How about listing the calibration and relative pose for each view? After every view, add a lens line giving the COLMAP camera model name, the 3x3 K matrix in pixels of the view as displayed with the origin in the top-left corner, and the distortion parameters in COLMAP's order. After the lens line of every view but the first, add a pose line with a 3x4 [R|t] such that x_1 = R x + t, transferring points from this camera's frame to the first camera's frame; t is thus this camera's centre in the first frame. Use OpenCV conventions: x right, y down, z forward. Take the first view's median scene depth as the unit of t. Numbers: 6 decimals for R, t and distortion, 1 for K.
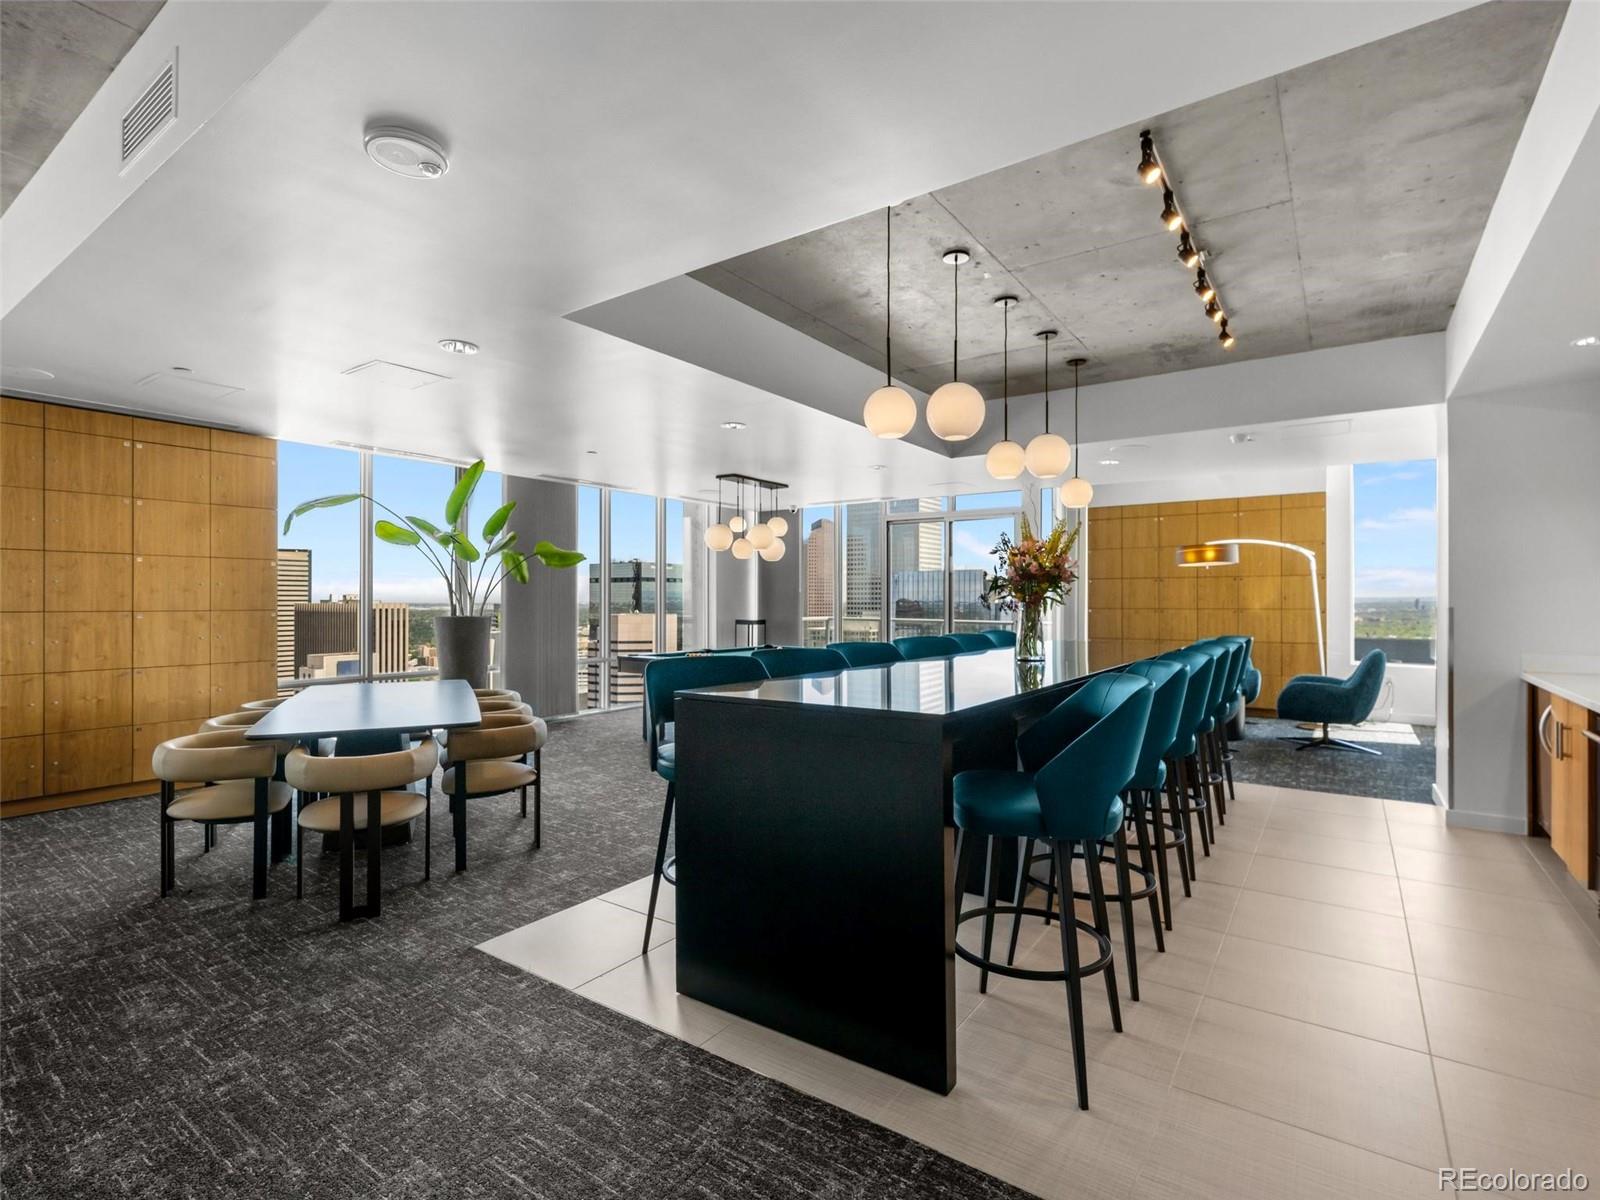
lens RADIAL K [[764.8, 0, 800.0], [0, 764.8, 600.0], [0, 0, 1]] dist [0.000045, -0.000280]
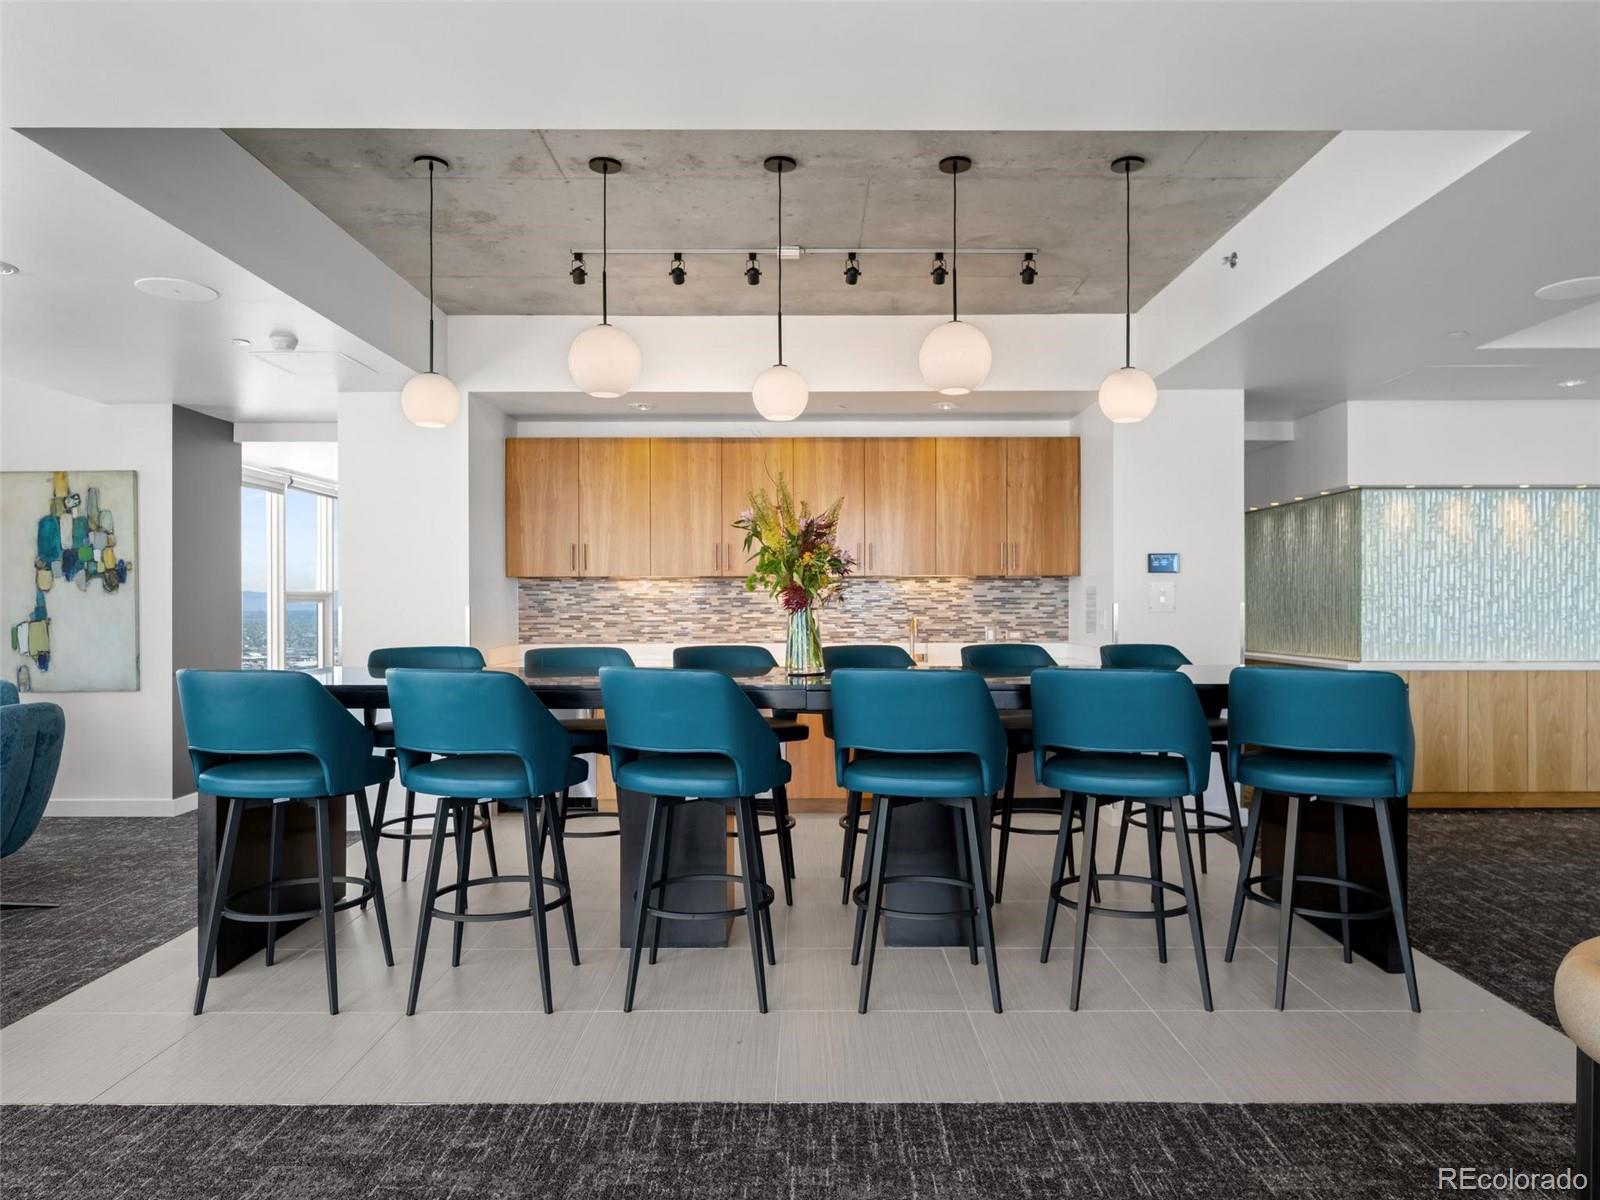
lens RADIAL K [[1015.1, 0, 806.2], [0, 1015.1, 608.8], [0, 0, 1]] dist [-0.001952, 0.000013]
pose [[-0.578638, -0.001917, 0.815582, -0.375266], [-0.000182, 0.999998, 0.002221, 0.009365], [-0.815584, 0.001137, -0.578637, 1.137984]]
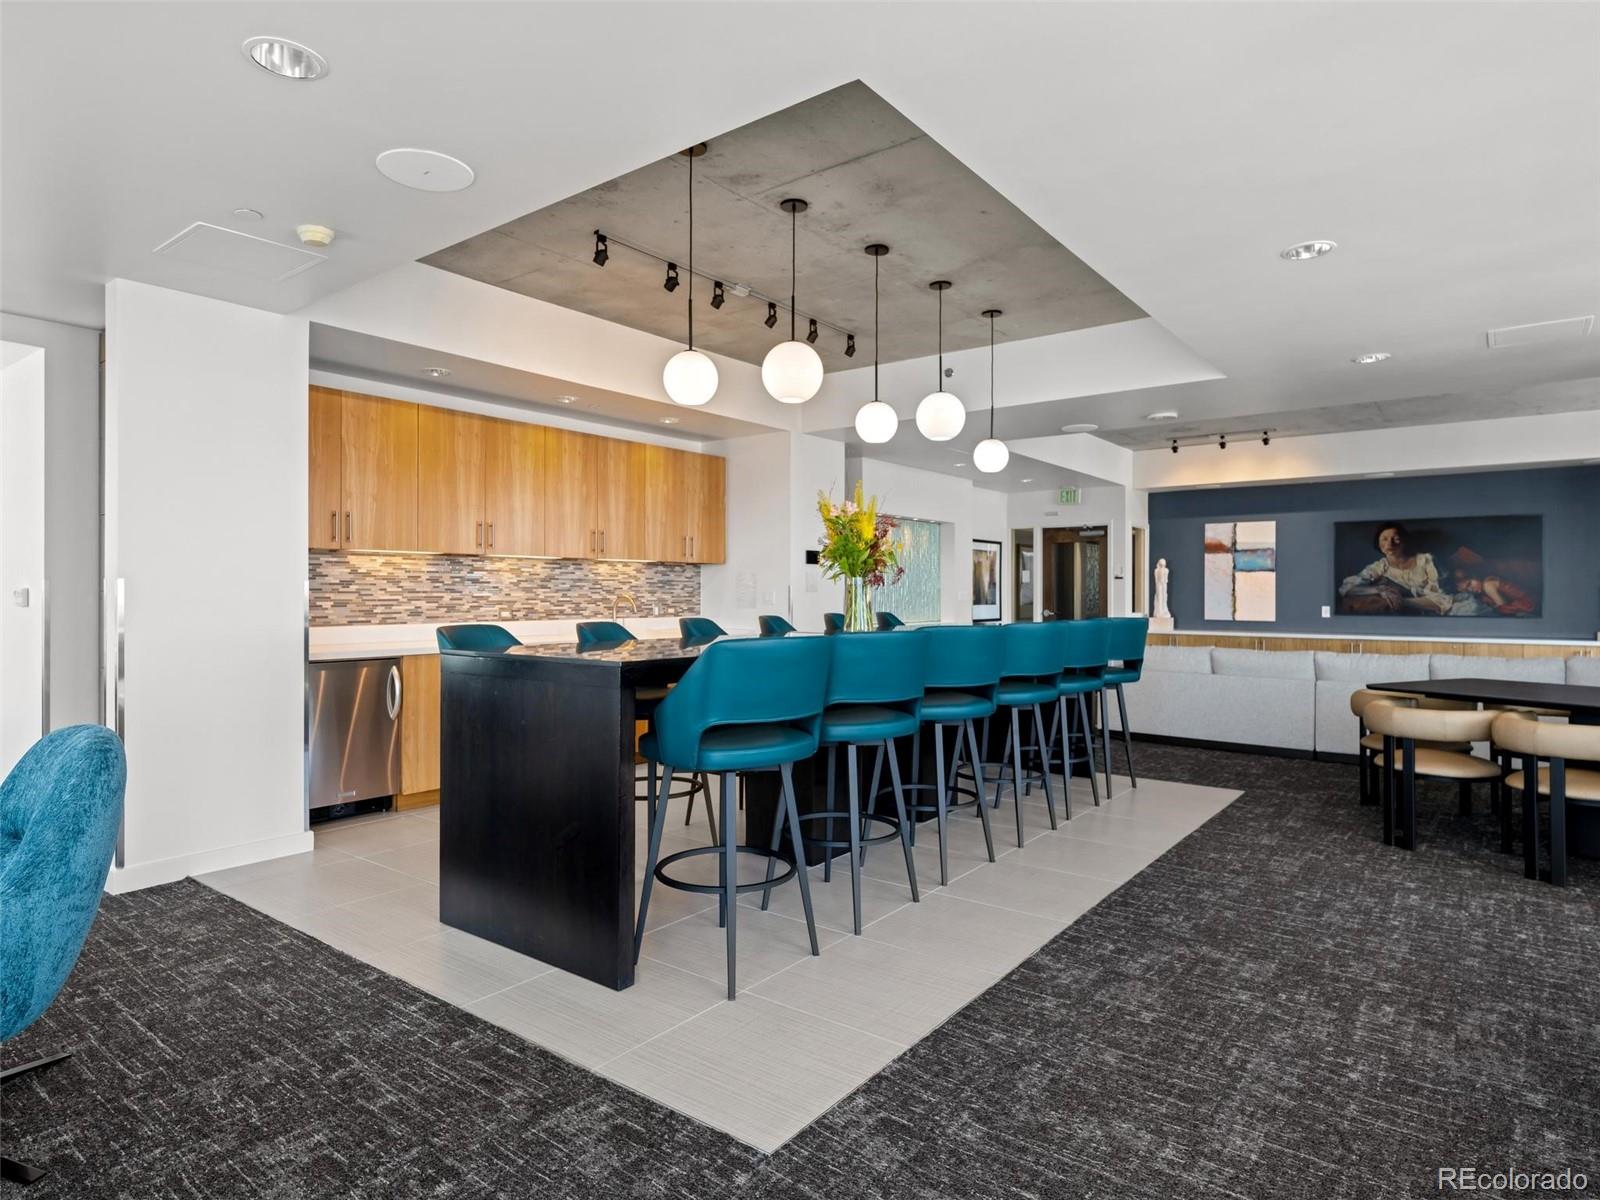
lens RADIAL K [[918.3, 0, 800.0], [0, 918.3, 600.0], [0, 0, 1]] dist [-0.001403, 0.000949]
pose [[-0.999388, -0.003330, 0.034818, 0.239483], [-0.003159, 0.999983, 0.004971, 0.020314], [-0.034834, 0.004858, -0.999381, 1.585175]]
